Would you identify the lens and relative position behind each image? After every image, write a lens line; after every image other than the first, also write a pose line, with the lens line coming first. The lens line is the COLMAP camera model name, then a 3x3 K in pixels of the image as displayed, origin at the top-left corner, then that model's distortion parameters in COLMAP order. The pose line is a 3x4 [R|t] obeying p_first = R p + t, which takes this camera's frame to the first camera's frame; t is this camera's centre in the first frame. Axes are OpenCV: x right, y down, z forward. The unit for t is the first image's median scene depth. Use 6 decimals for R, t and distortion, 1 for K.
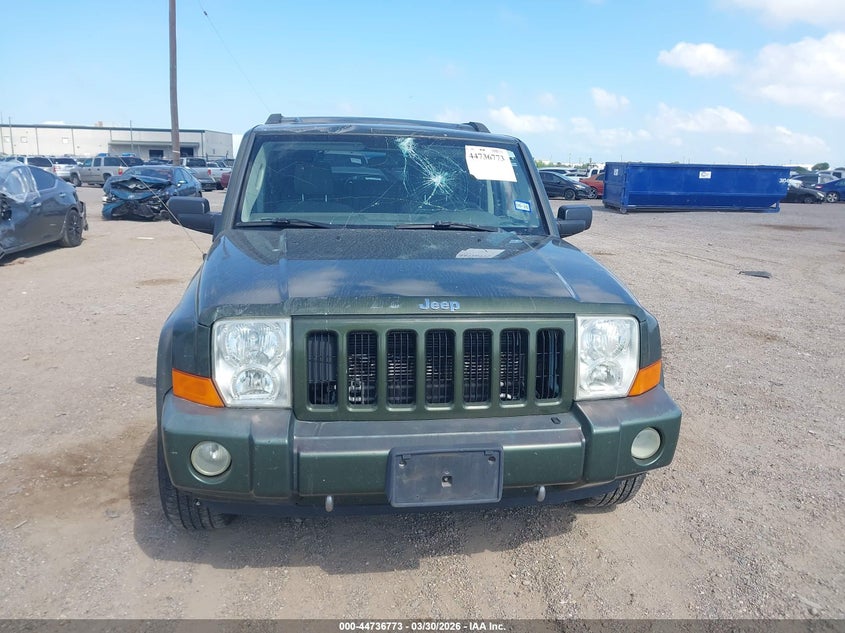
lens RADIAL K [[645.4, 0, 429.0], [0, 645.4, 318.8], [0, 0, 1]] dist [0.042882, -0.072678]
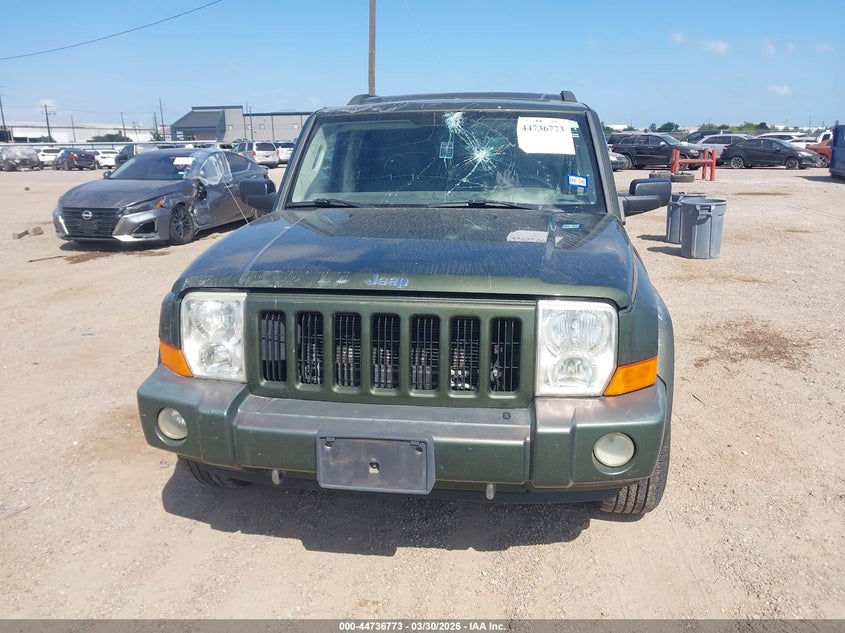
lens RADIAL K [[645.4, 0, 429.0], [0, 645.4, 318.8], [0, 0, 1]] dist [0.042882, -0.072678]
pose [[0.956669, 0.042411, -0.288074, 0.328687], [-0.031812, 0.998637, 0.041375, -0.015270], [0.289436, -0.030418, 0.956714, 0.079030]]
